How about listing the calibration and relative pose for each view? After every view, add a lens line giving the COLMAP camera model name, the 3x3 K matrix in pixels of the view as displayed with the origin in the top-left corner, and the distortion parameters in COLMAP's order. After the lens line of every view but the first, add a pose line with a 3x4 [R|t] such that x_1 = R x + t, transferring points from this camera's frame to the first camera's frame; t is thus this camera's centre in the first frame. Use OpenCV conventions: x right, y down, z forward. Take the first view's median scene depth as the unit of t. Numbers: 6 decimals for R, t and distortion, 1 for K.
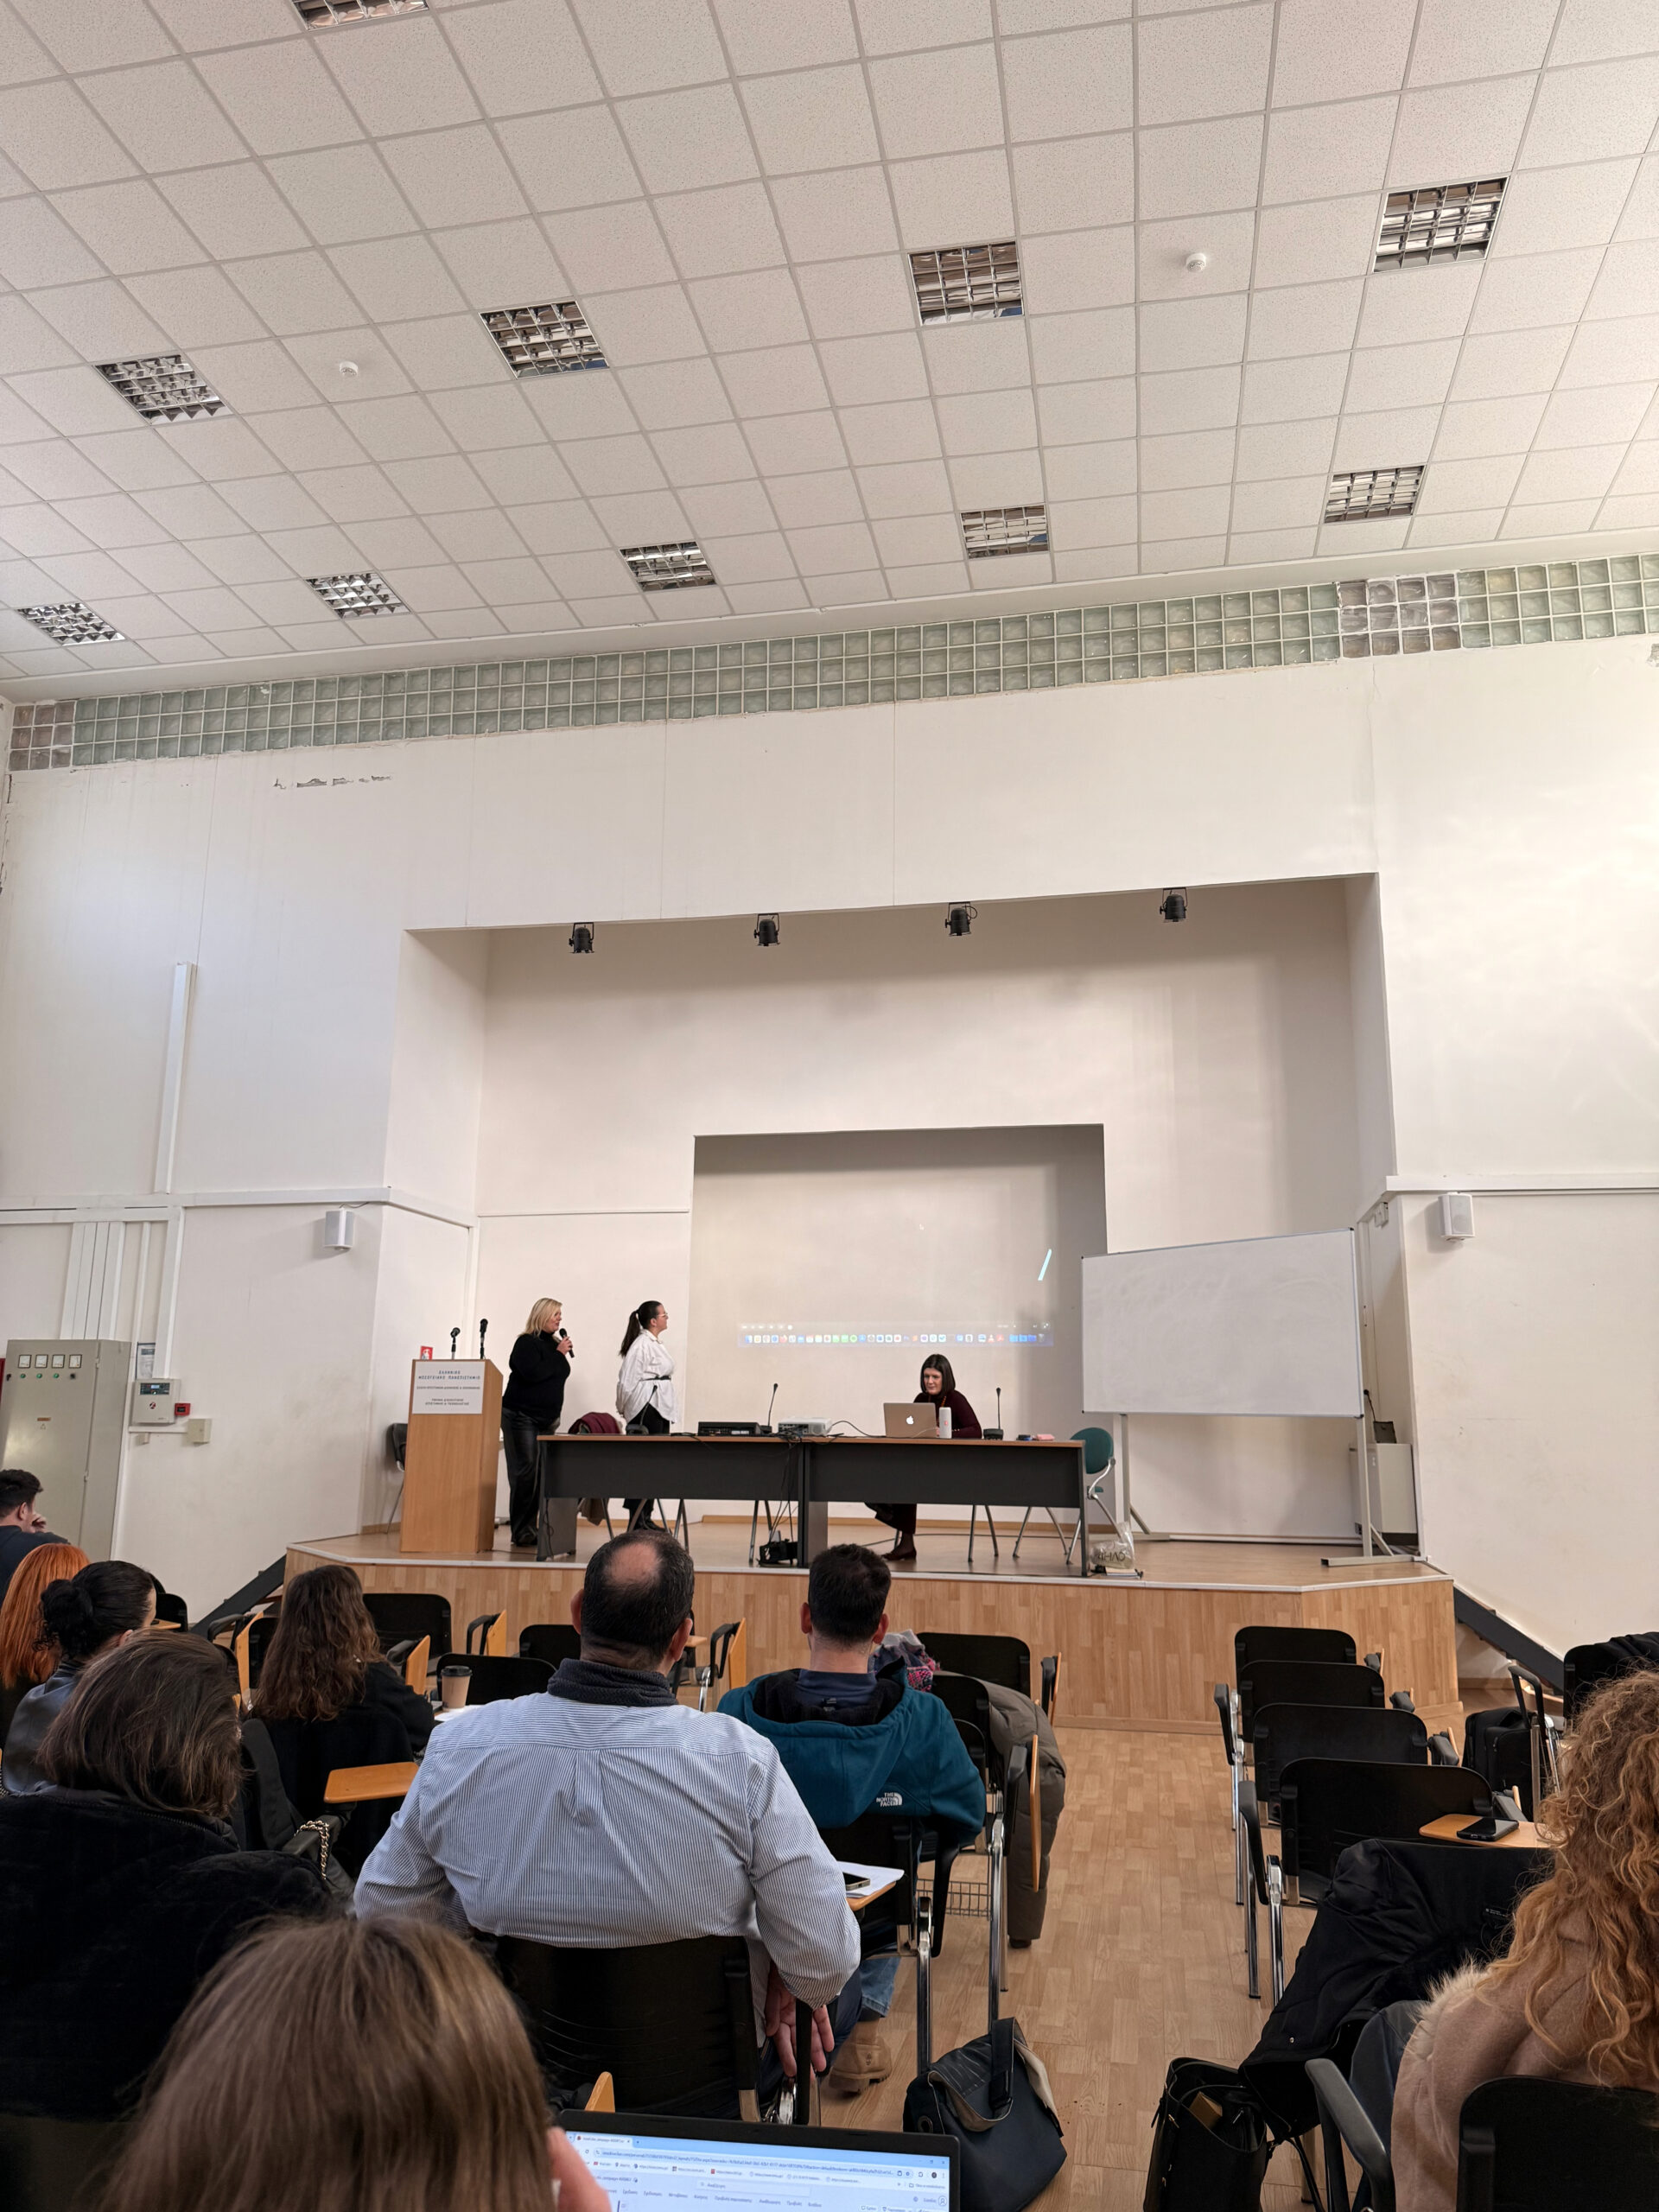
lens RADIAL K [[1538.1, 0, 820.7], [0, 1538.1, 1110.5], [0, 0, 1]] dist [0.168588, -0.343367]
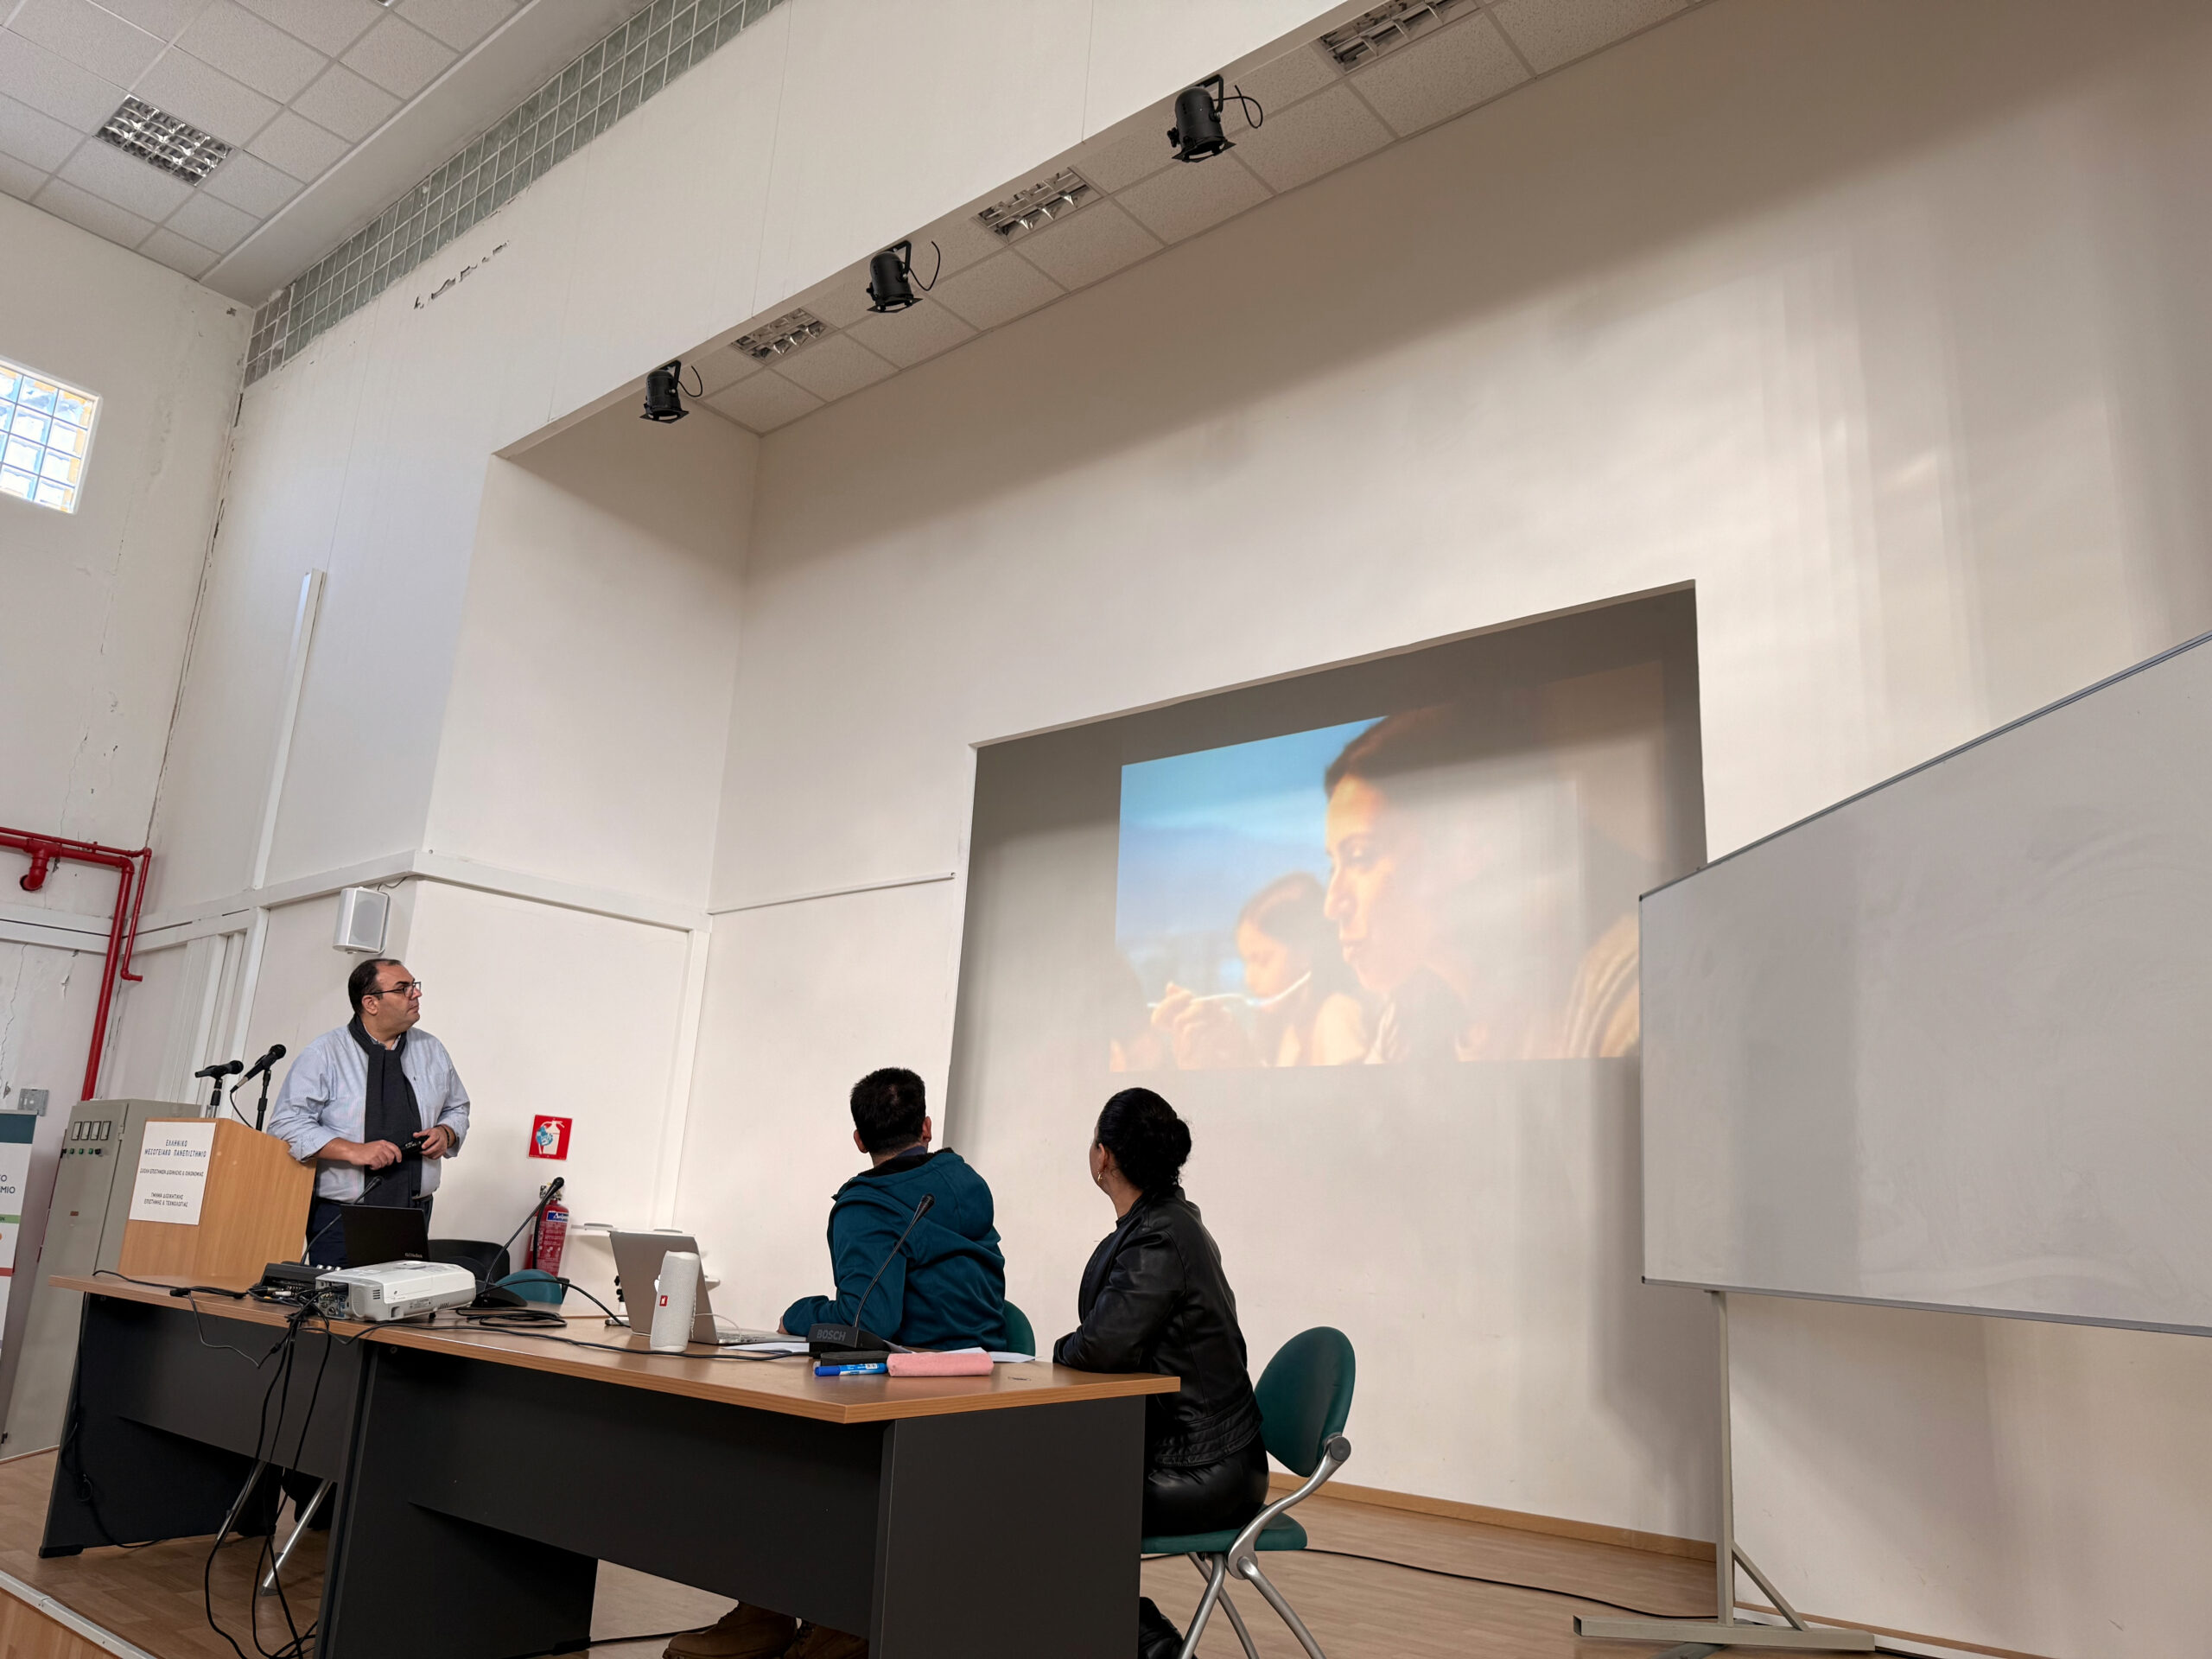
lens RADIAL K [[1563.6, 0, 1097.7], [0, 1563.6, 834.9], [0, 0, 1]] dist [0.035854, -0.050499]
pose [[0.877485, -0.085235, -0.471969, 0.248997], [0.055505, 0.995516, -0.076591, 0.106038], [0.476381, 0.041011, 0.878282, 0.586004]]
